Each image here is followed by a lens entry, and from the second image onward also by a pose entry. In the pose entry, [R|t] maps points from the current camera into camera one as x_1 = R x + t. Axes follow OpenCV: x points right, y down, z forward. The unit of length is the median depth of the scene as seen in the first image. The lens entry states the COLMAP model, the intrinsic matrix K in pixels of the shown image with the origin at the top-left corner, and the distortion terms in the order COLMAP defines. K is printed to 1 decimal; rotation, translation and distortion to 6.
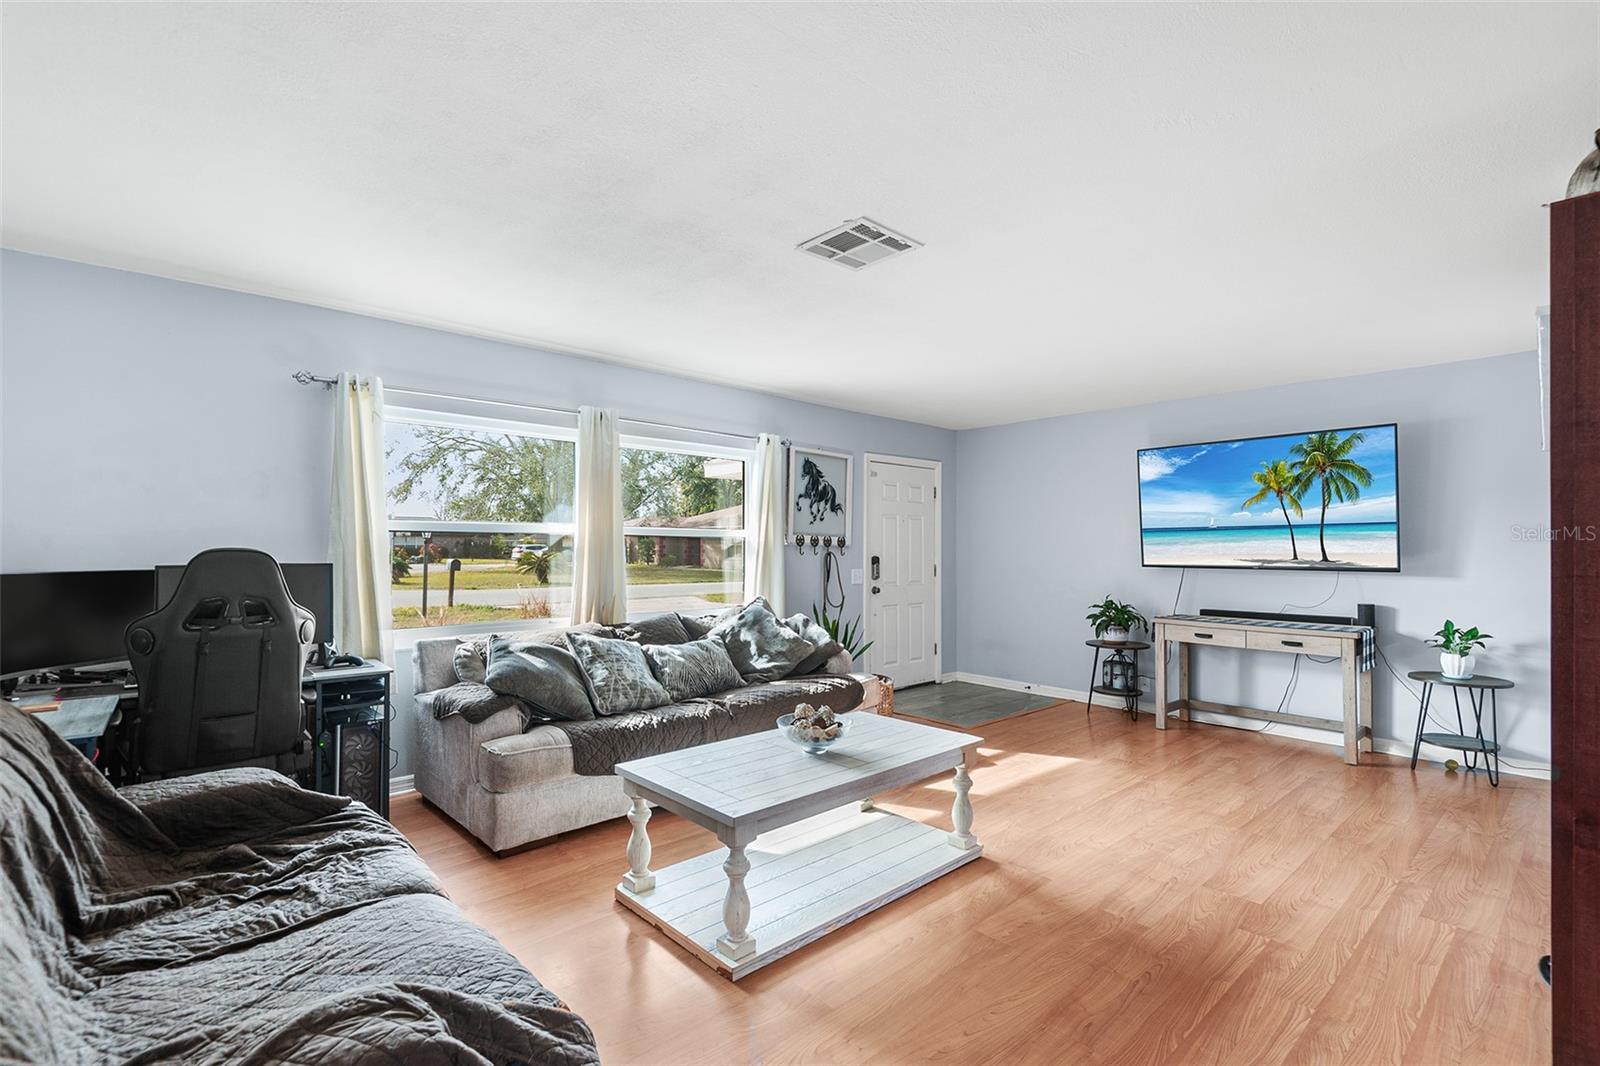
lens RADIAL K [[737.3, 0, 803.6], [0, 737.3, 545.6], [0, 0, 1]] dist [0.041503, -0.022785]
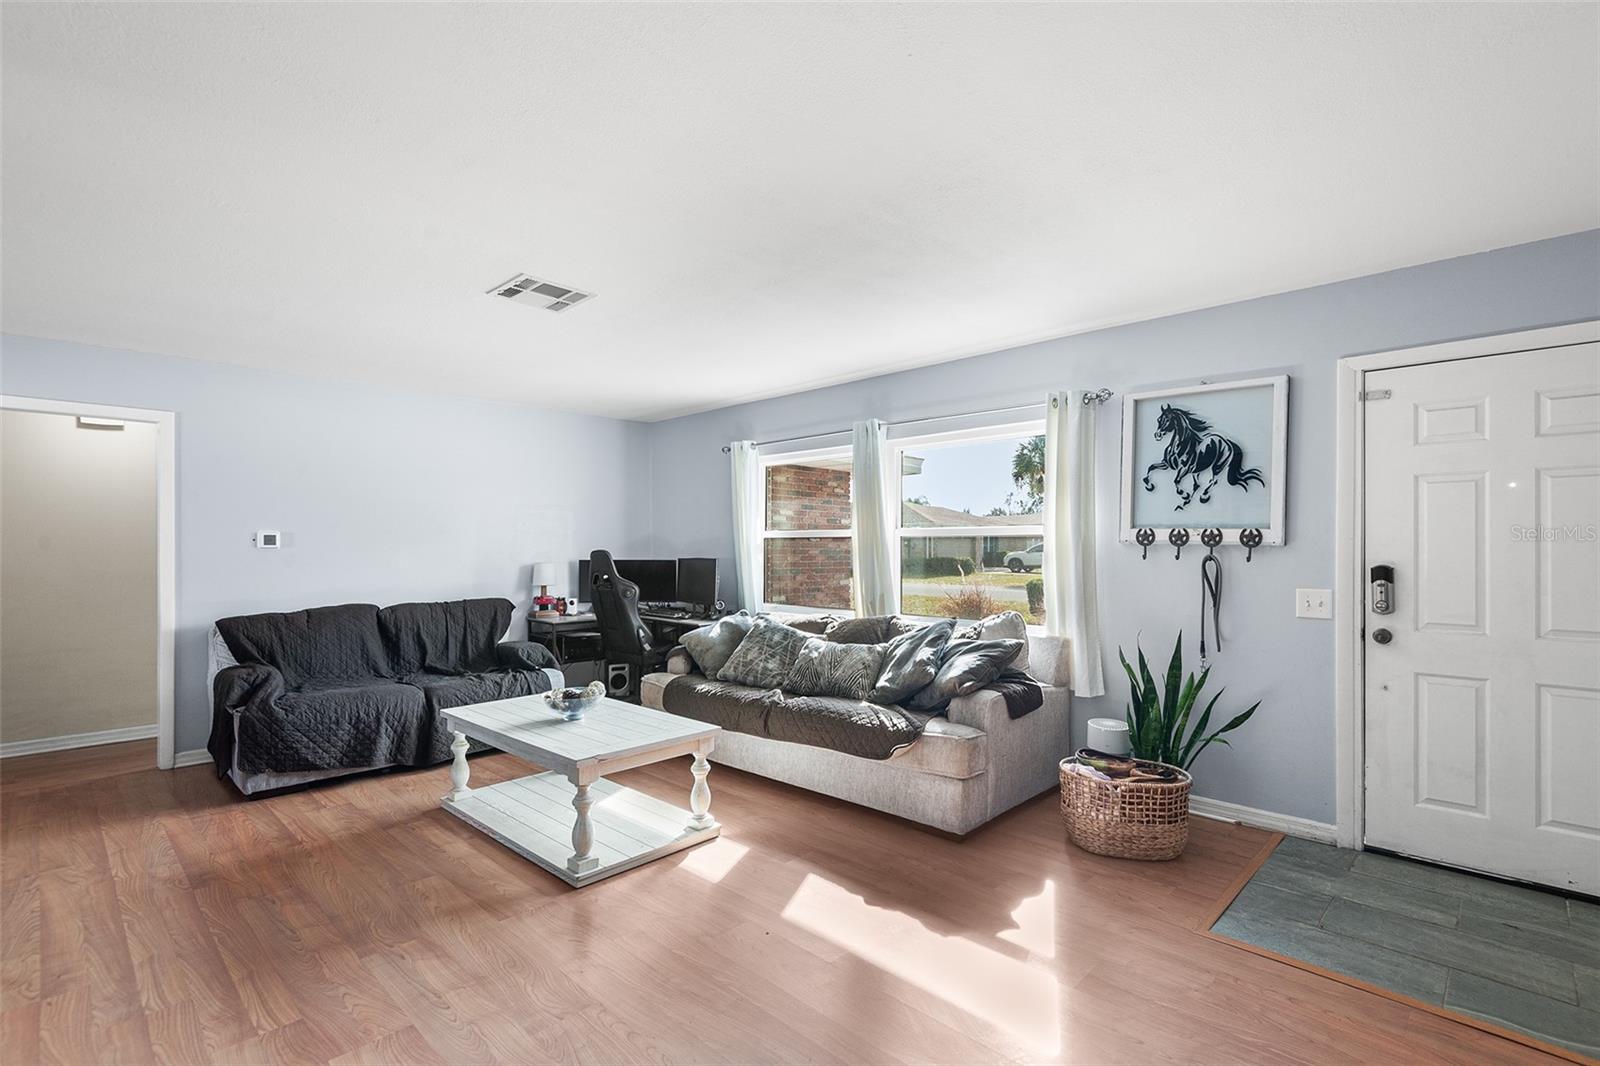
lens RADIAL K [[737.3, 0, 803.6], [0, 737.3, 545.6], [0, 0, 1]] dist [0.041503, -0.022785]
pose [[0.050204, -0.011609, -0.998672, 0.623445], [0.003653, 0.999928, -0.011440, 0.006946], [0.998732, -0.003074, 0.050243, 0.660048]]
